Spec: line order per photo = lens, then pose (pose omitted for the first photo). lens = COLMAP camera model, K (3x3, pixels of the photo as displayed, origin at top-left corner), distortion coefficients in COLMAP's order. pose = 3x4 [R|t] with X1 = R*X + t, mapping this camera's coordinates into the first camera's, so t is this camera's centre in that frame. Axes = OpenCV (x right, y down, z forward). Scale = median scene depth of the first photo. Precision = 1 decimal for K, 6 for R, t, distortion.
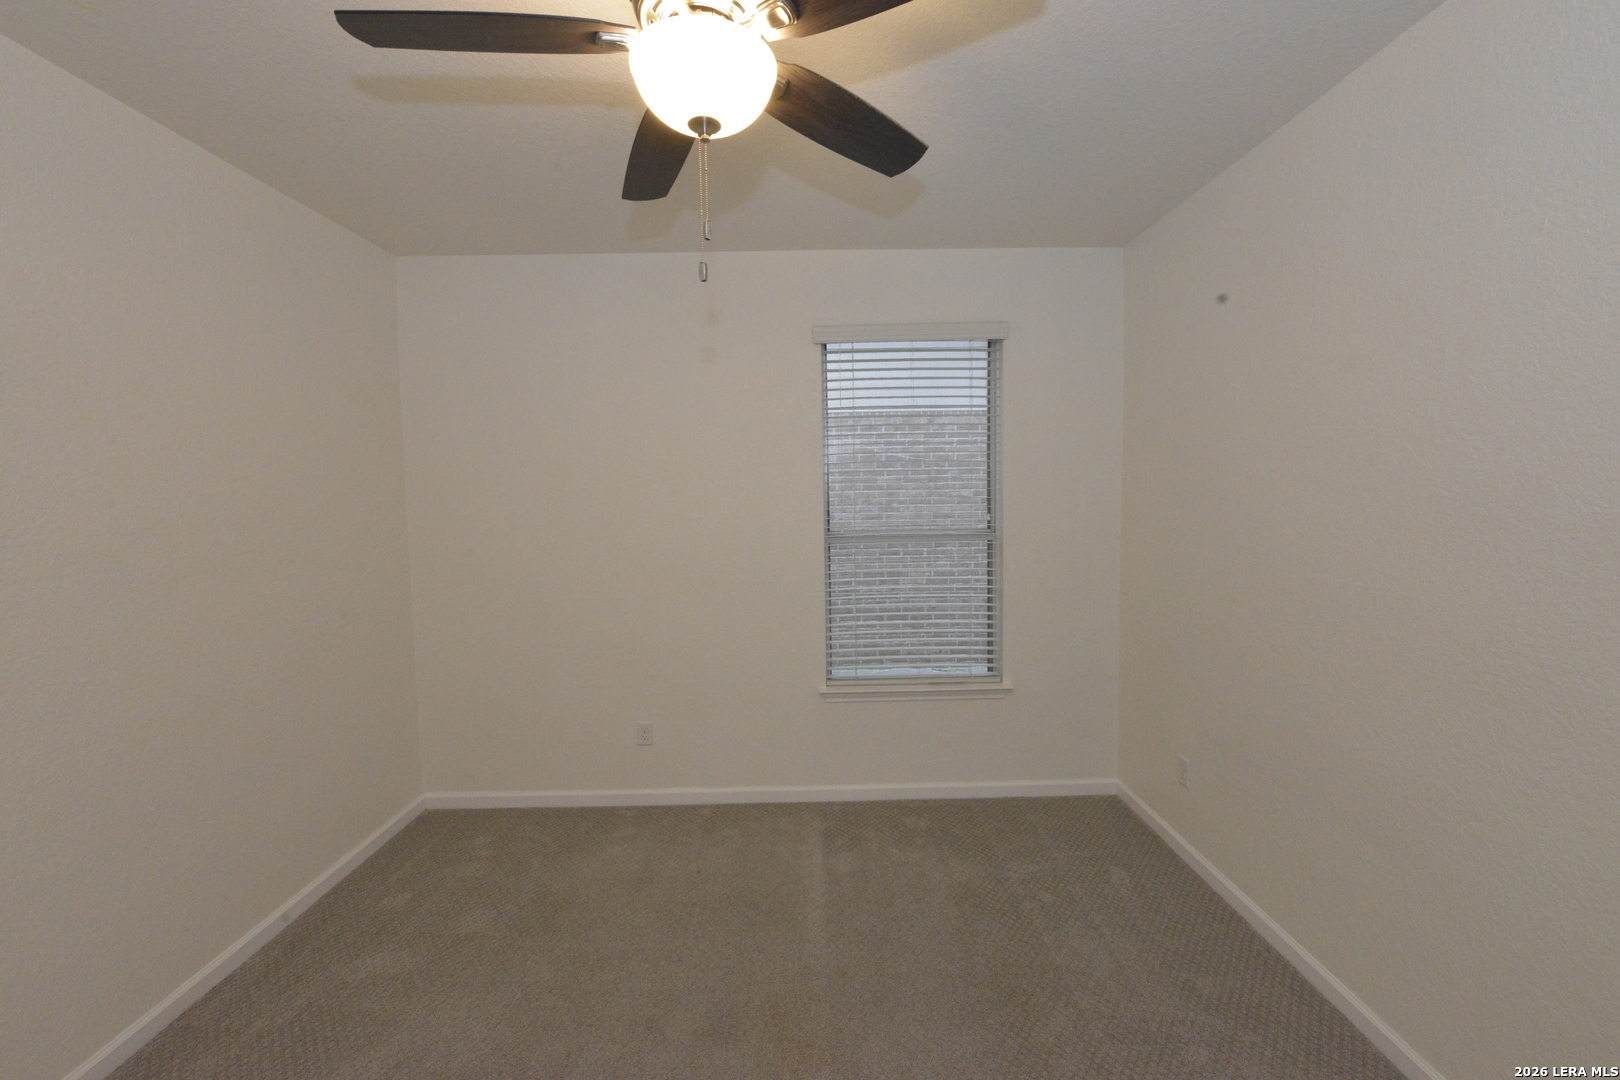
lens RADIAL K [[638.8, 0, 812.1], [0, 638.8, 544.4], [0, 0, 1]] dist [-0.007787, -0.000888]
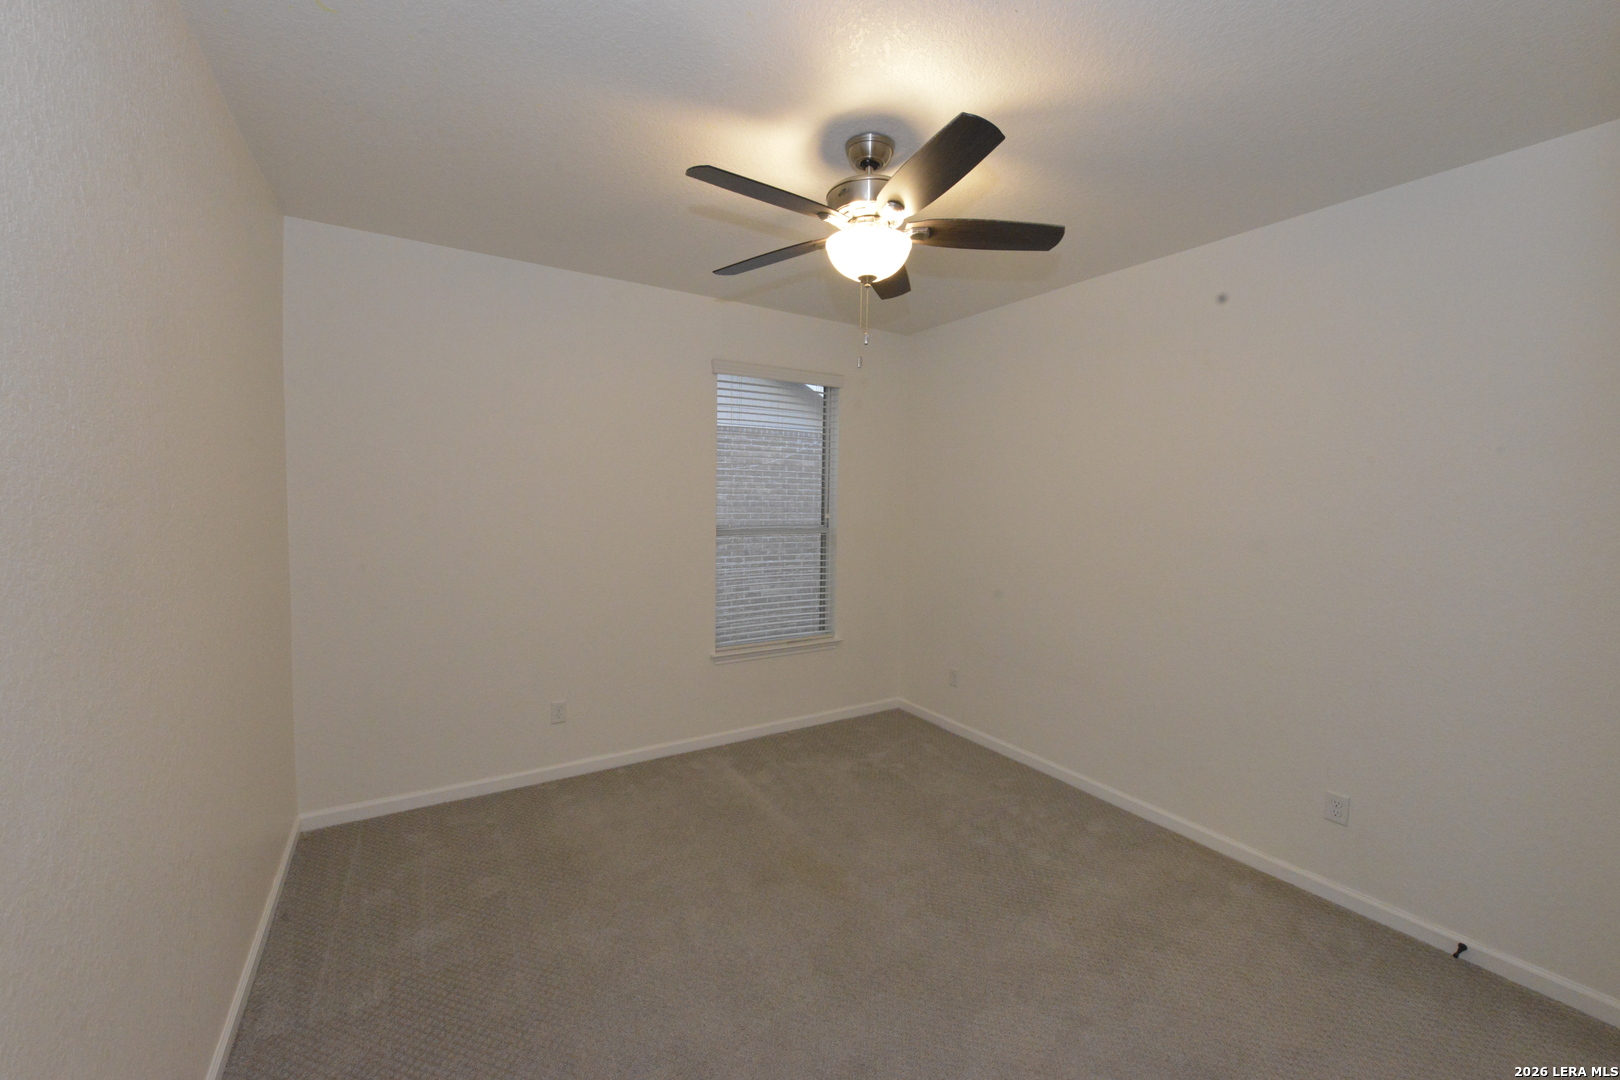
lens RADIAL K [[638.8, 0, 814.9], [0, 638.8, 543.7], [0, 0, 1]] dist [-0.007787, -0.000888]
pose [[0.849114, -0.007742, 0.528152, -0.462767], [0.012414, 0.999909, -0.005300, 0.023821], [-0.528063, 0.011056, 0.849133, -0.145144]]
